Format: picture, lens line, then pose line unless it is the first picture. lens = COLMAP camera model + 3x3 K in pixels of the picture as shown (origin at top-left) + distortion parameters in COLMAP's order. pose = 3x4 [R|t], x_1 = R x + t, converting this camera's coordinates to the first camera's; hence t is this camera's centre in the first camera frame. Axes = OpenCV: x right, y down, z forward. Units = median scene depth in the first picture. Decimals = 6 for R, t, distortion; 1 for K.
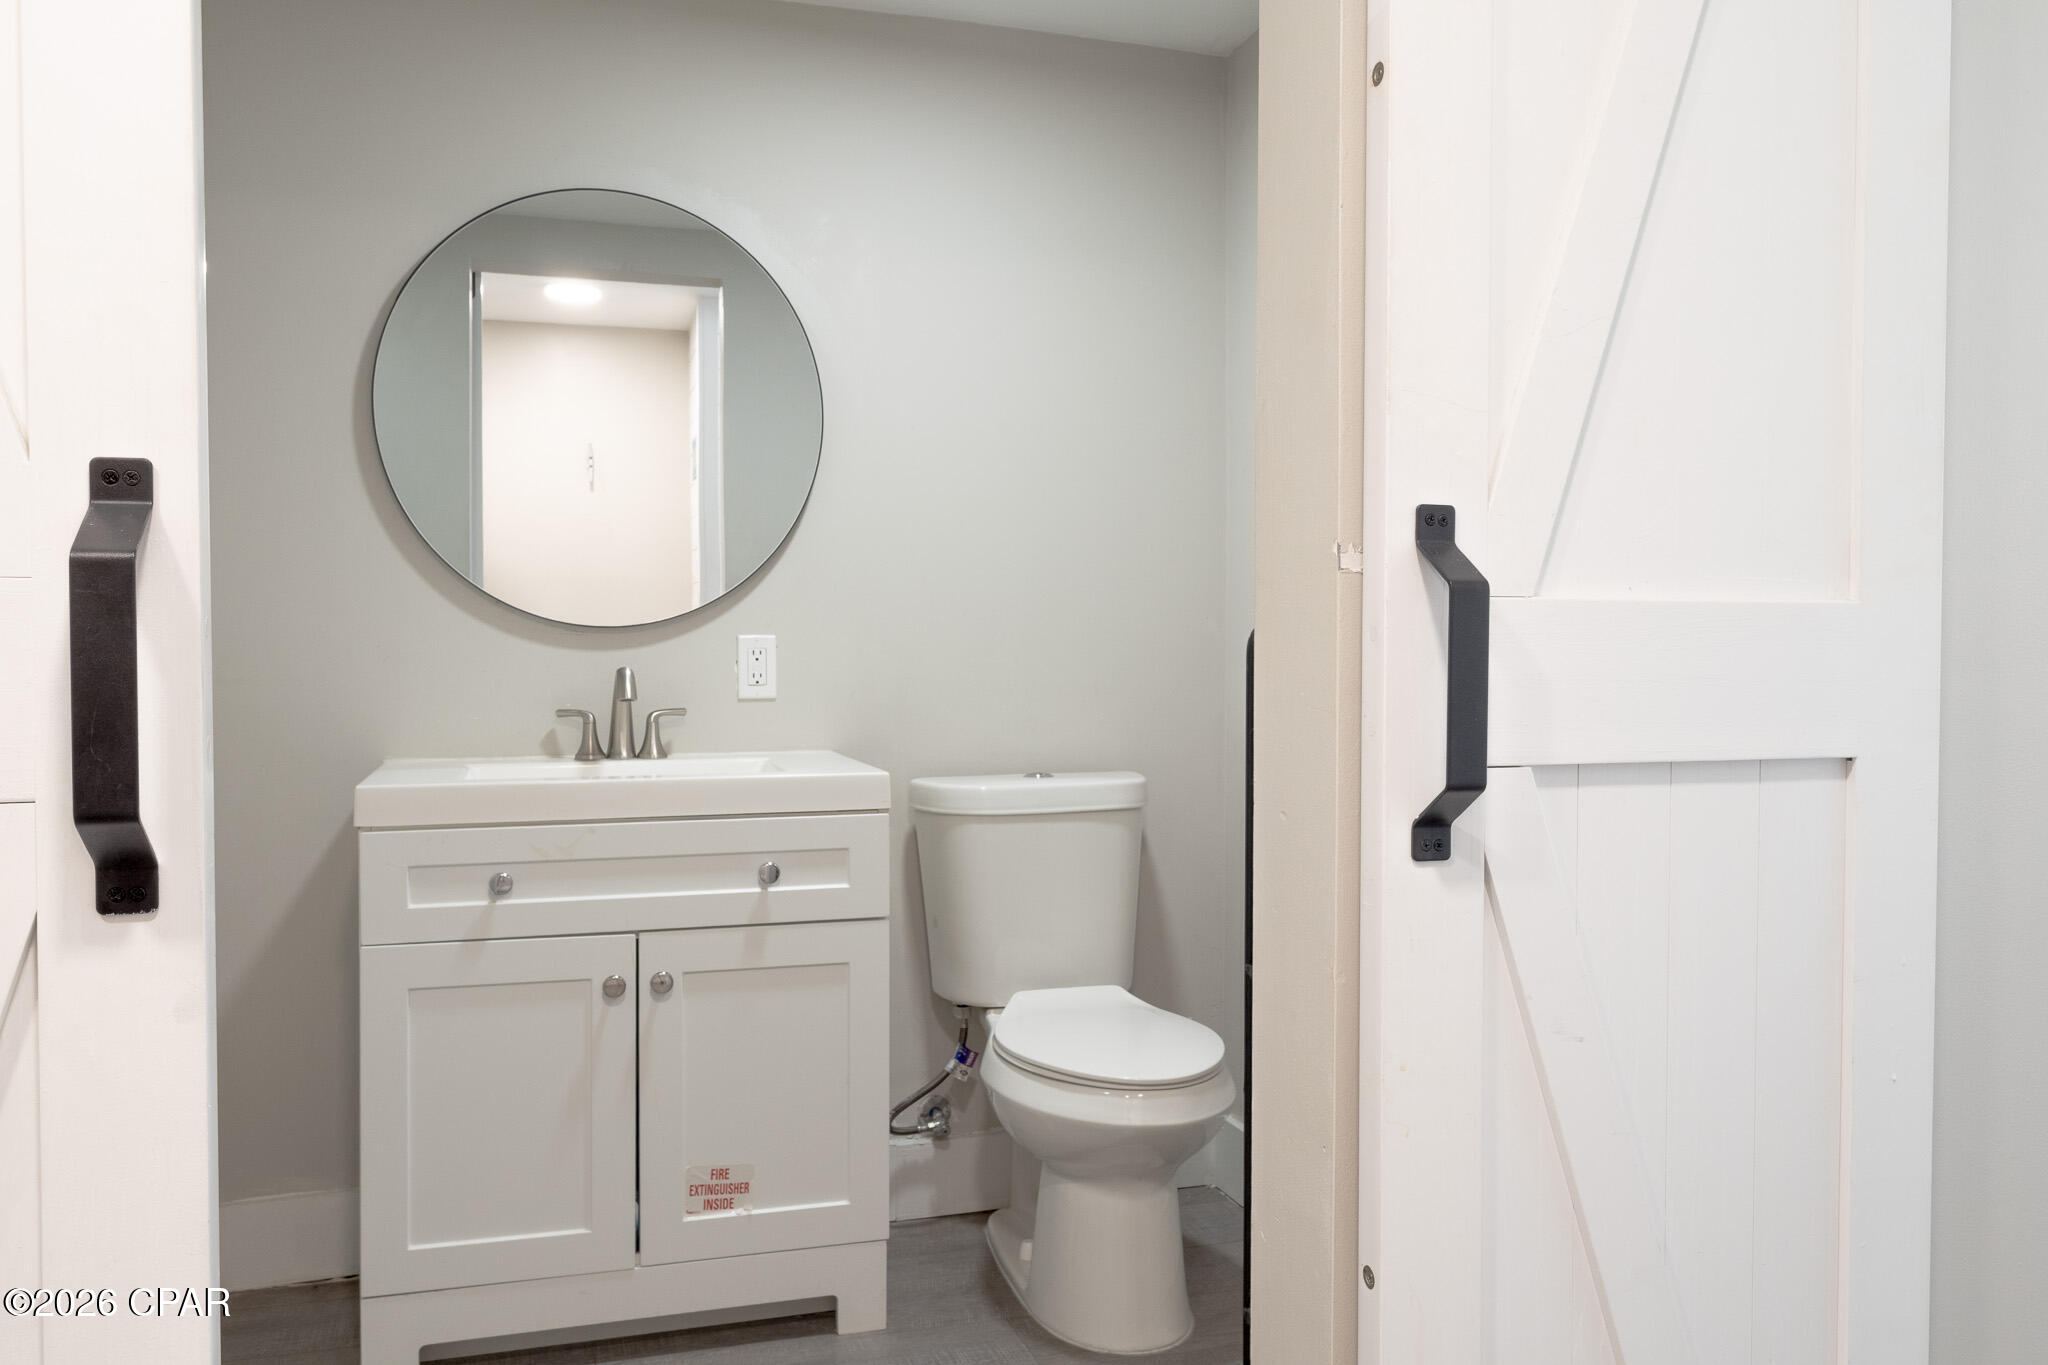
lens RADIAL K [[1649.4, 0, 1024.0], [0, 1649.4, 682.5], [0, 0, 1]] dist [0.012845, 0.000710]
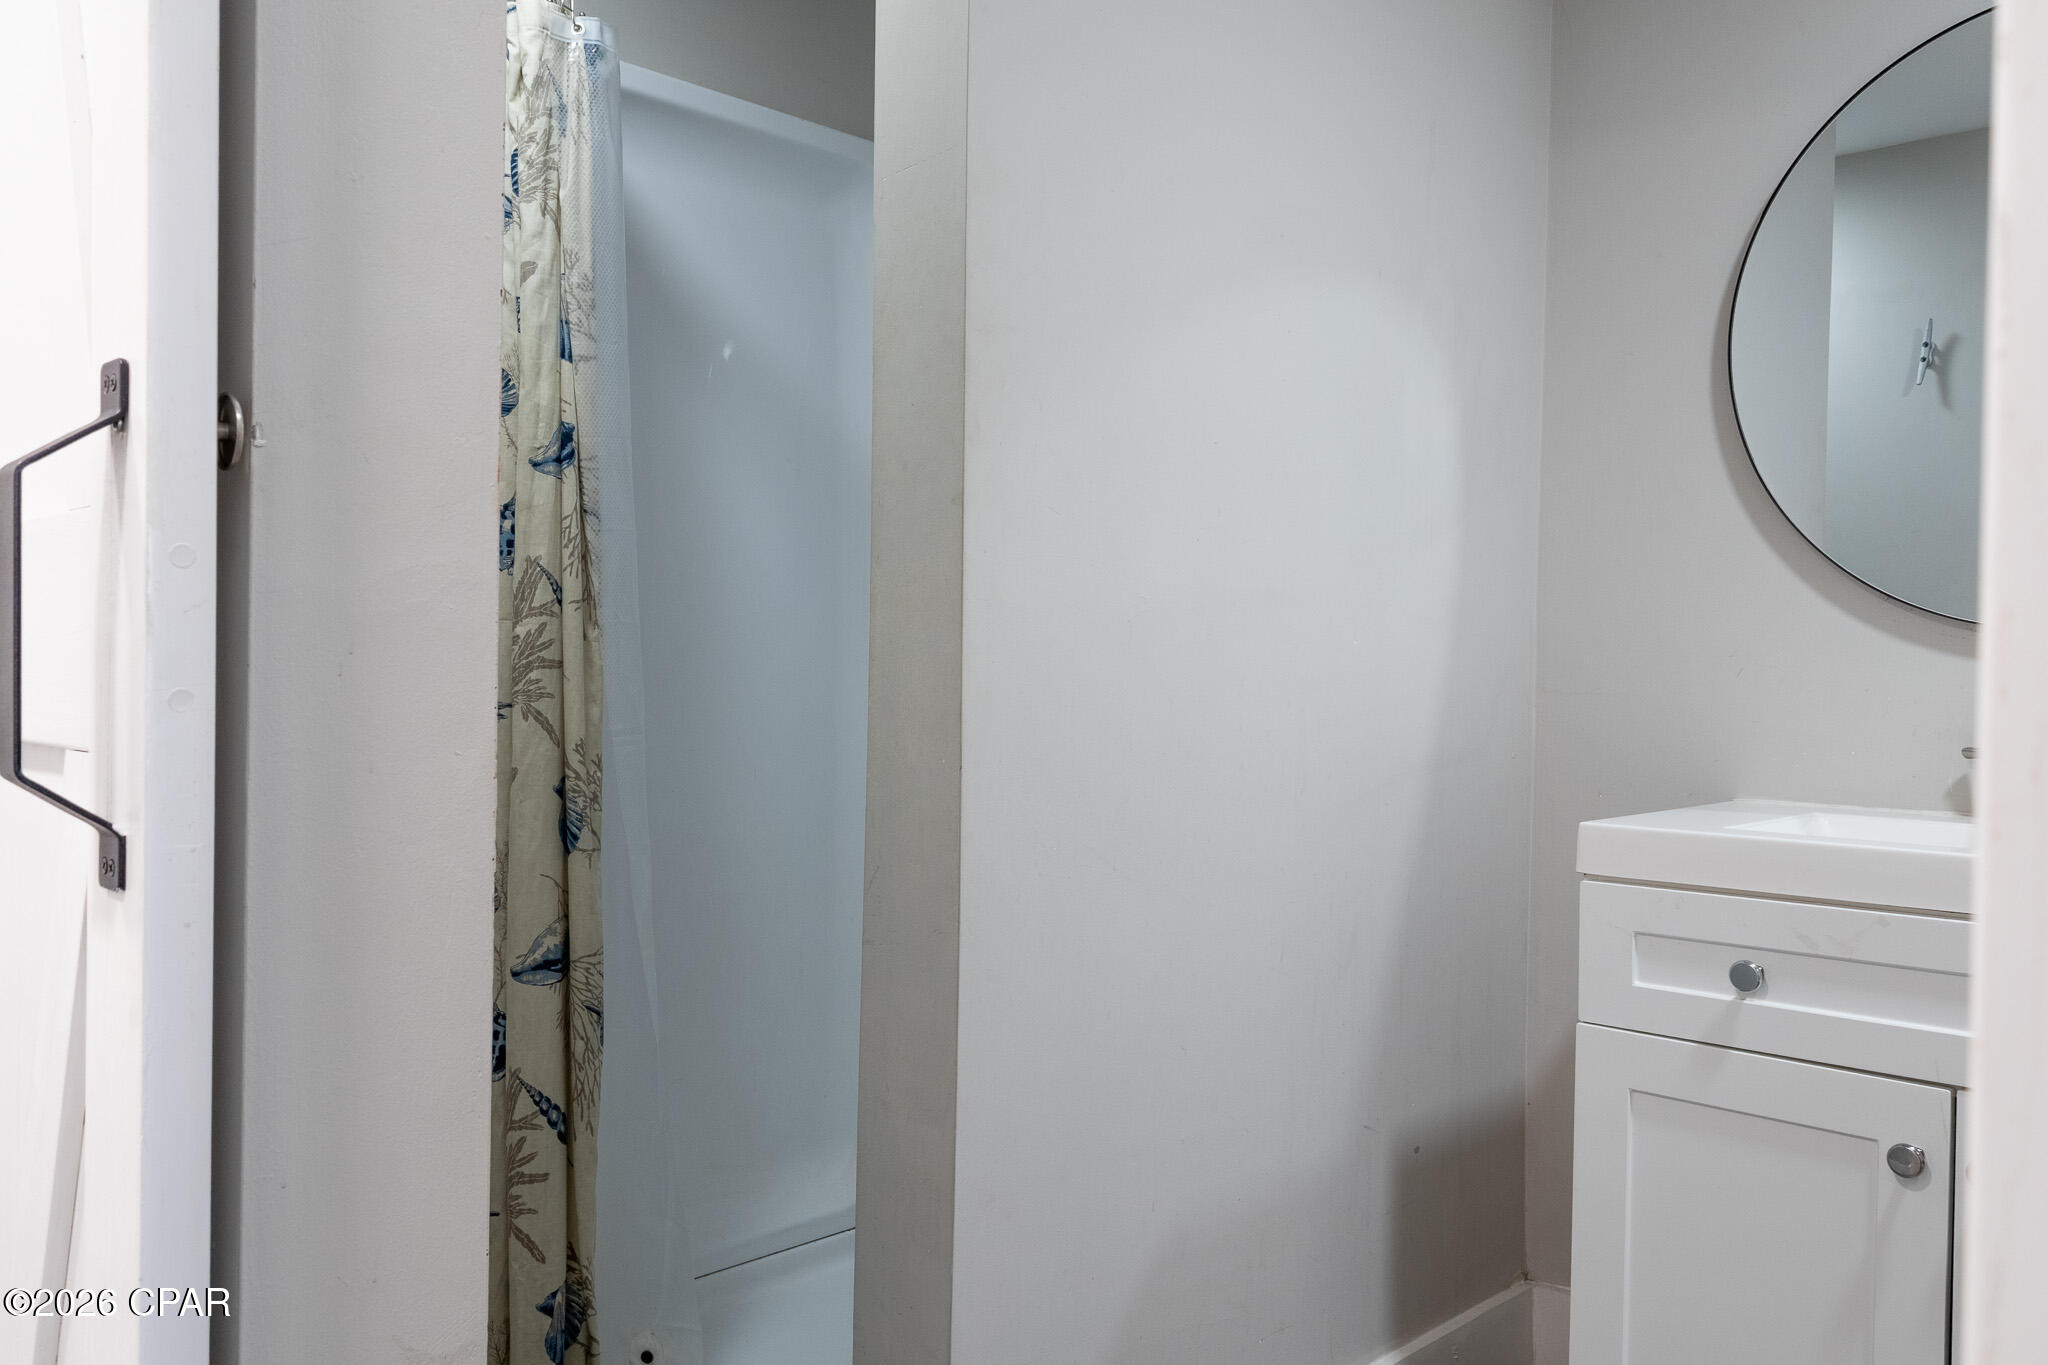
lens RADIAL K [[1649.4, 0, 1024.0], [0, 1649.4, 682.5], [0, 0, 1]] dist [0.012845, 0.000710]
pose [[0.488937, 0.022414, -0.872031, 0.160199], [-0.040195, 0.999187, 0.003145, 0.003212], [0.871393, 0.033514, 0.489440, 0.358651]]
